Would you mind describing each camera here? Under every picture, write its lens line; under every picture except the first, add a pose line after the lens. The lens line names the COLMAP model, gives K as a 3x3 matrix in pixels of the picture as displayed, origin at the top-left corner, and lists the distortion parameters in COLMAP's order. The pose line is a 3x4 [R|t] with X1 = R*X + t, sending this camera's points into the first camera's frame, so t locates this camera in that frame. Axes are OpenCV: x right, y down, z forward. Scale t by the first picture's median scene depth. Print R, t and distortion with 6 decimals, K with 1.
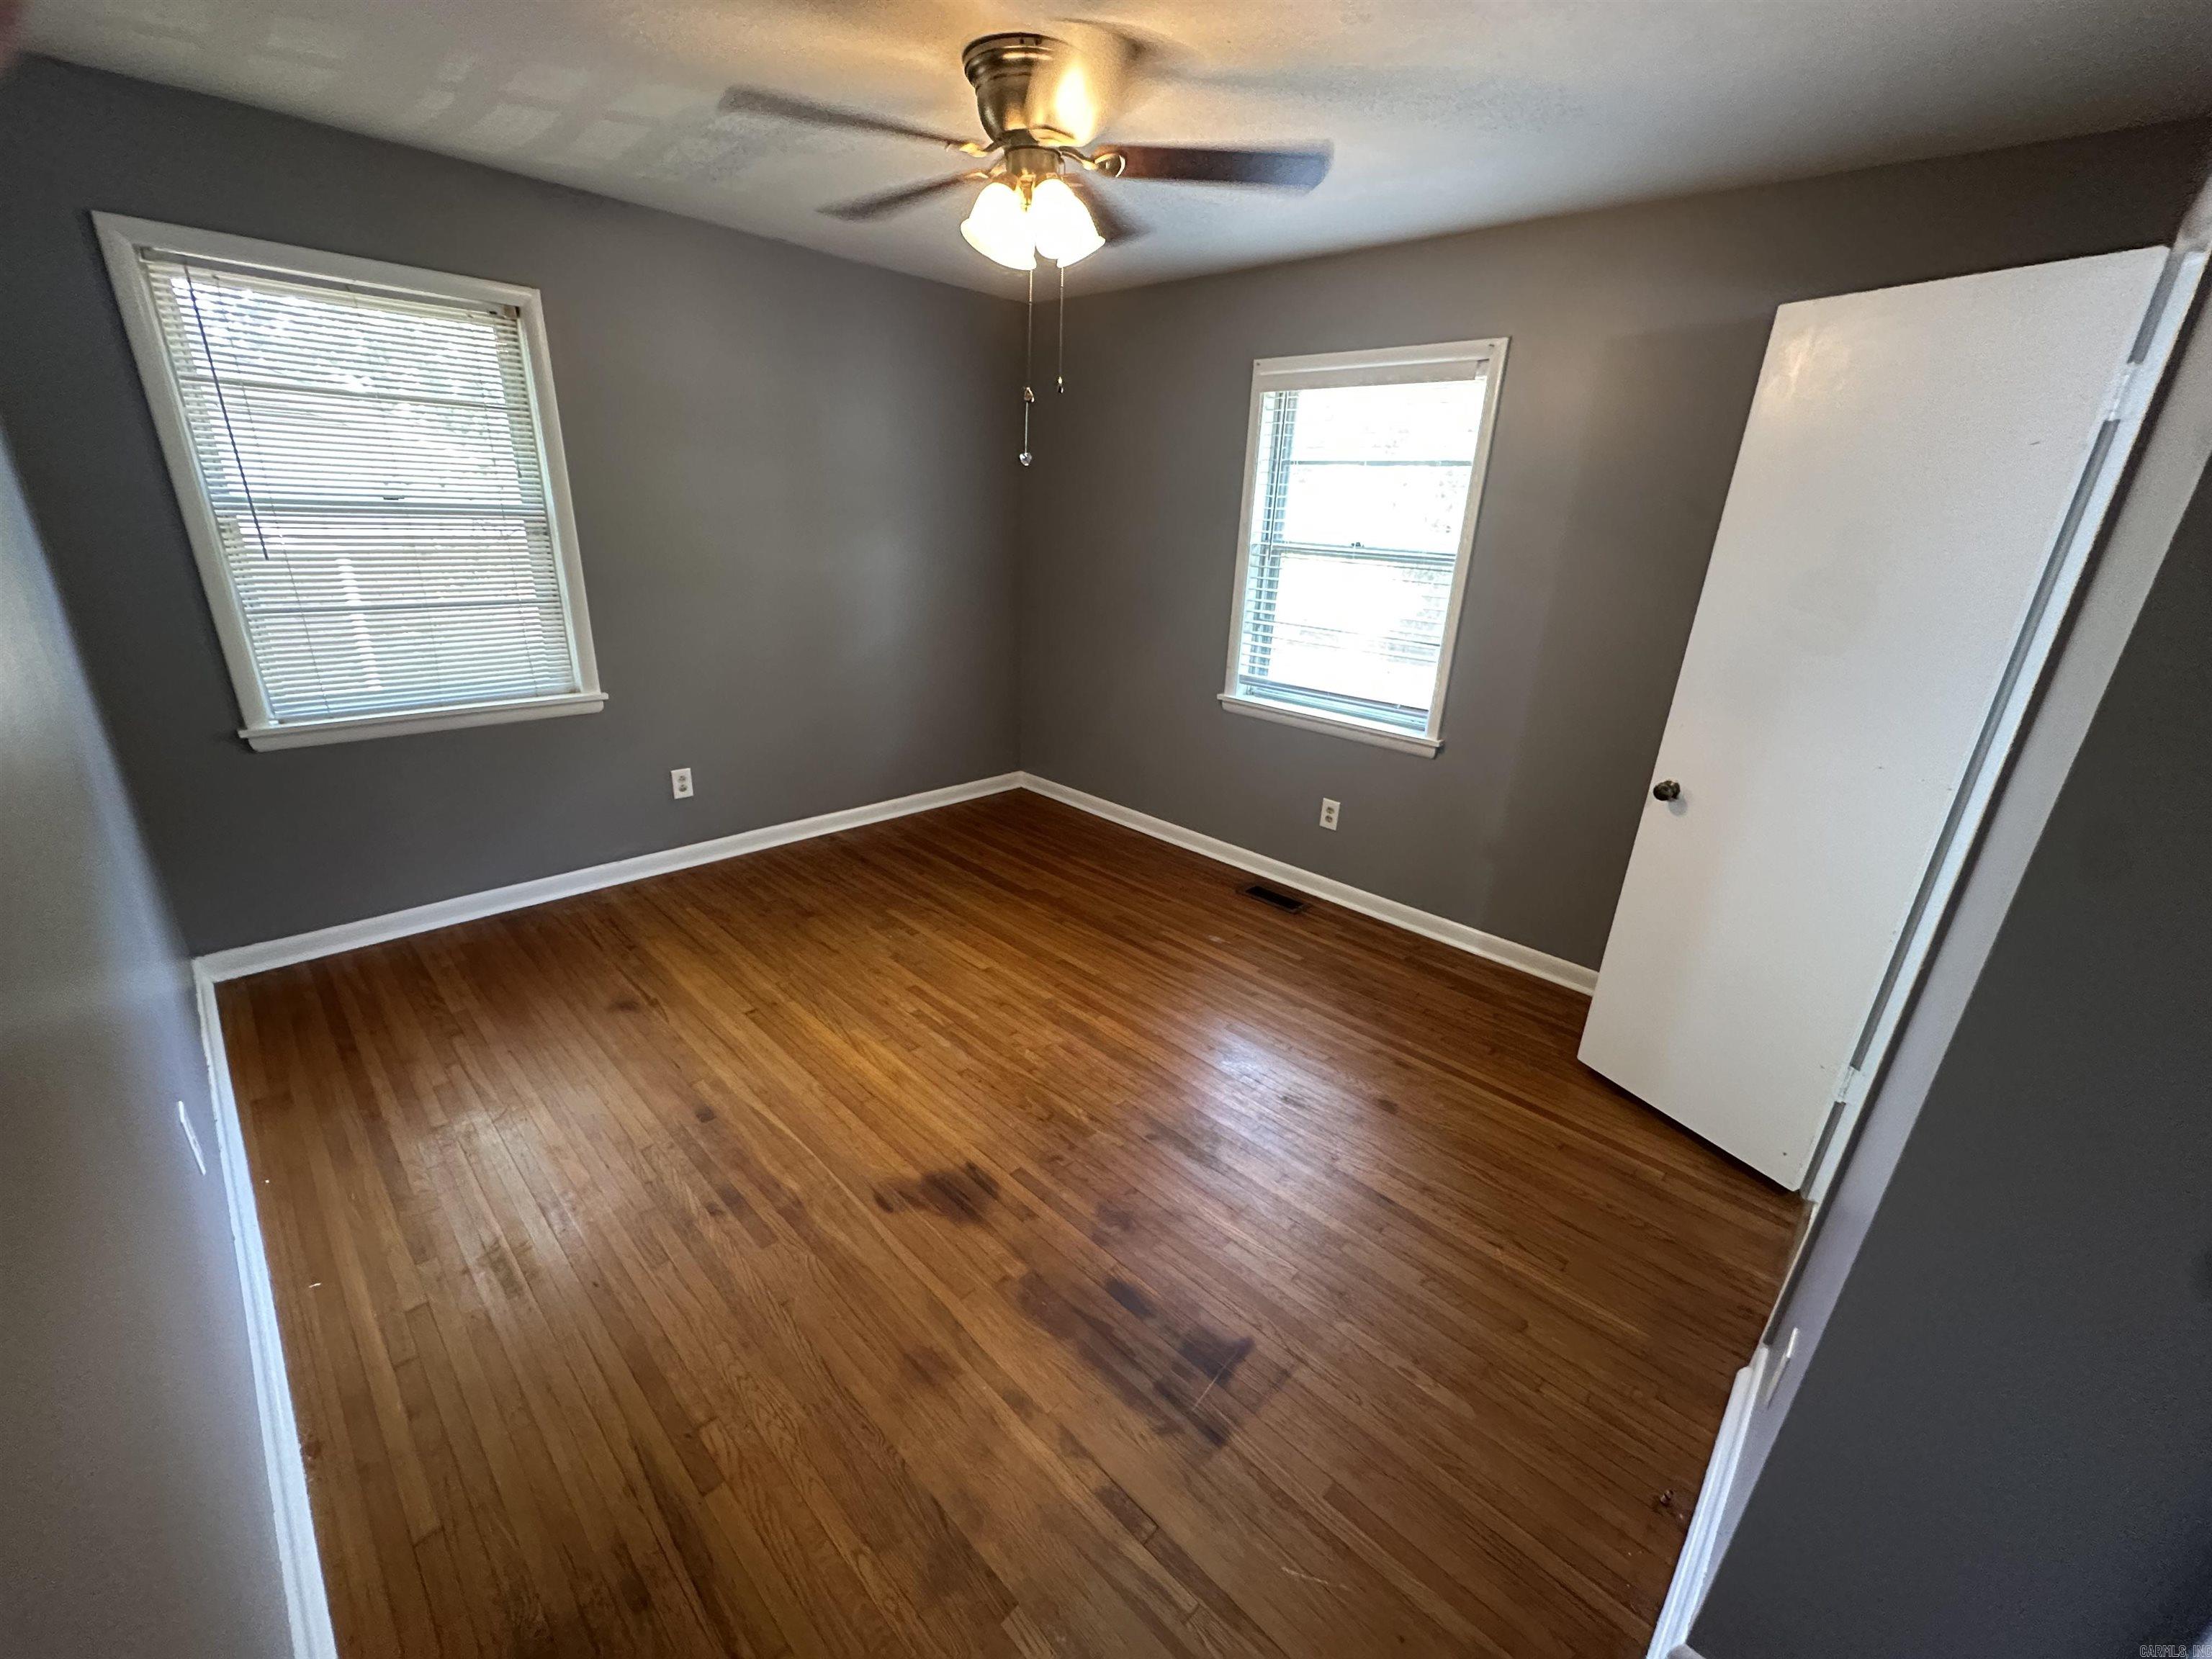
lens RADIAL K [[882.8, 0, 1103.8], [0, 882.8, 832.1], [0, 0, 1]] dist [-0.006121, 0.001290]
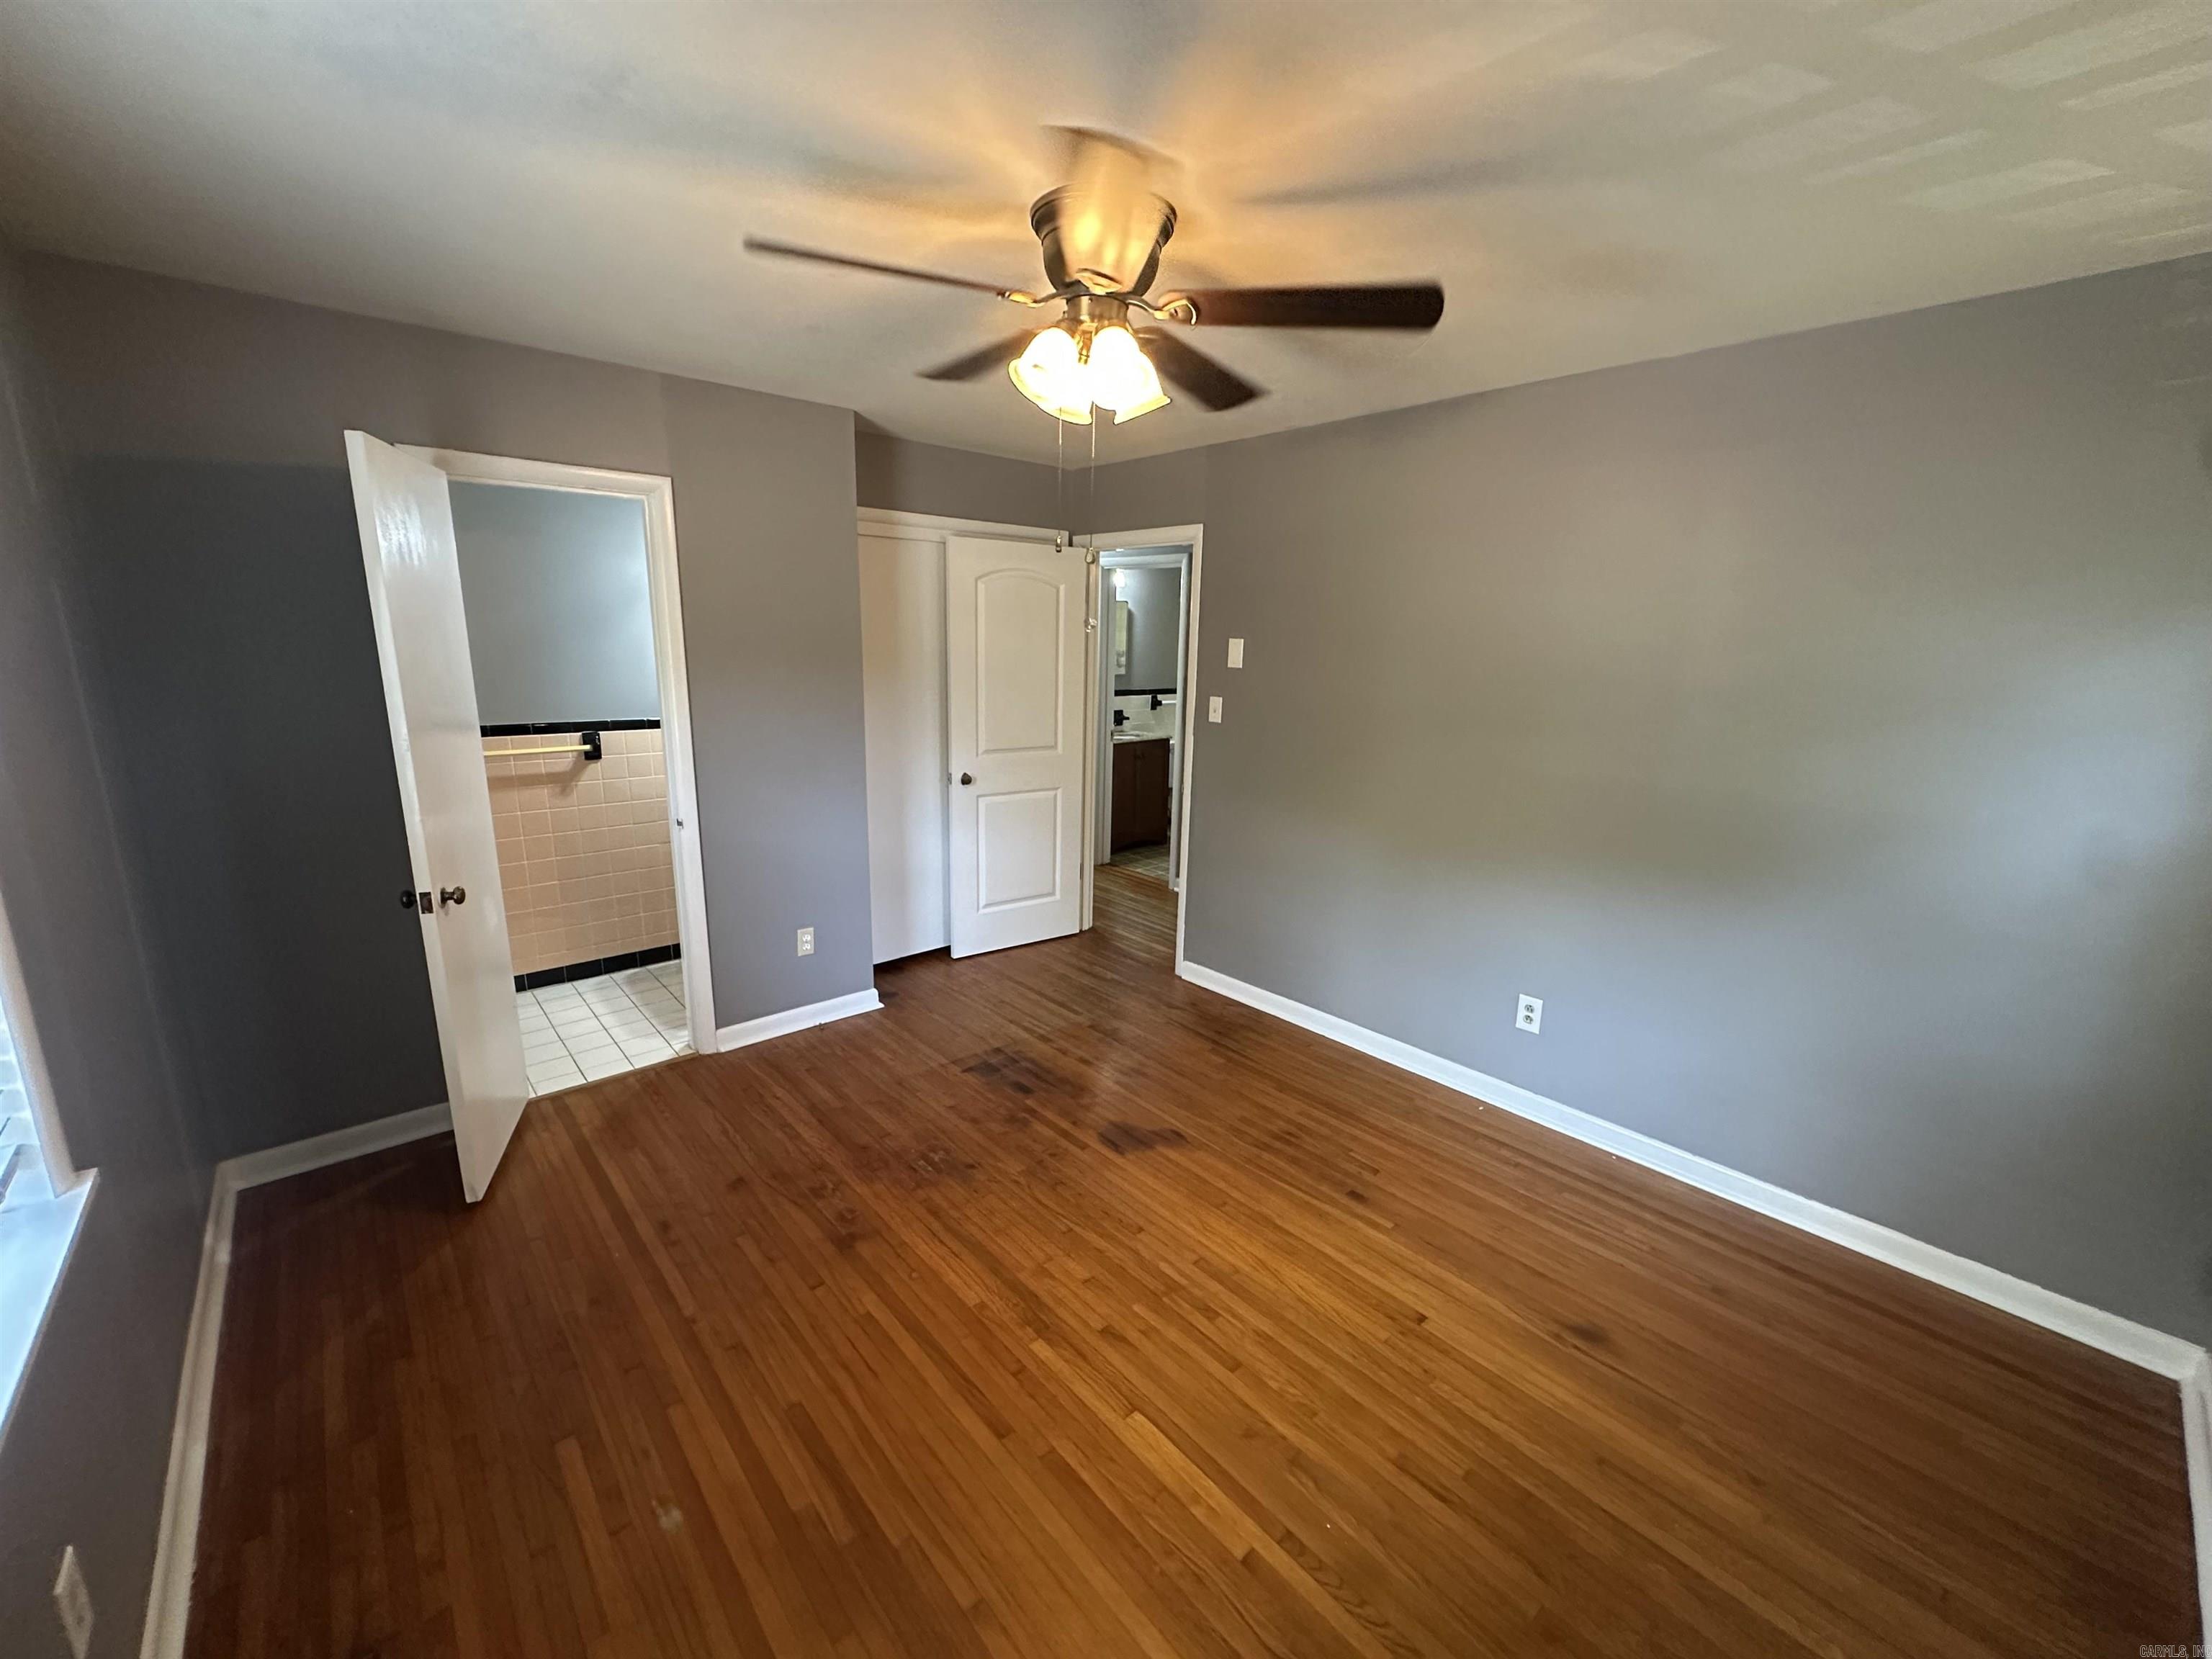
lens RADIAL K [[882.8, 0, 1098.1], [0, 882.8, 828.2], [0, 0, 1]] dist [-0.006121, 0.001290]
pose [[-0.994322, -0.081574, 0.068334, -0.168058], [-0.030718, 0.834846, 0.549626, -0.729967], [-0.101883, 0.544406, -0.832611, 1.820179]]
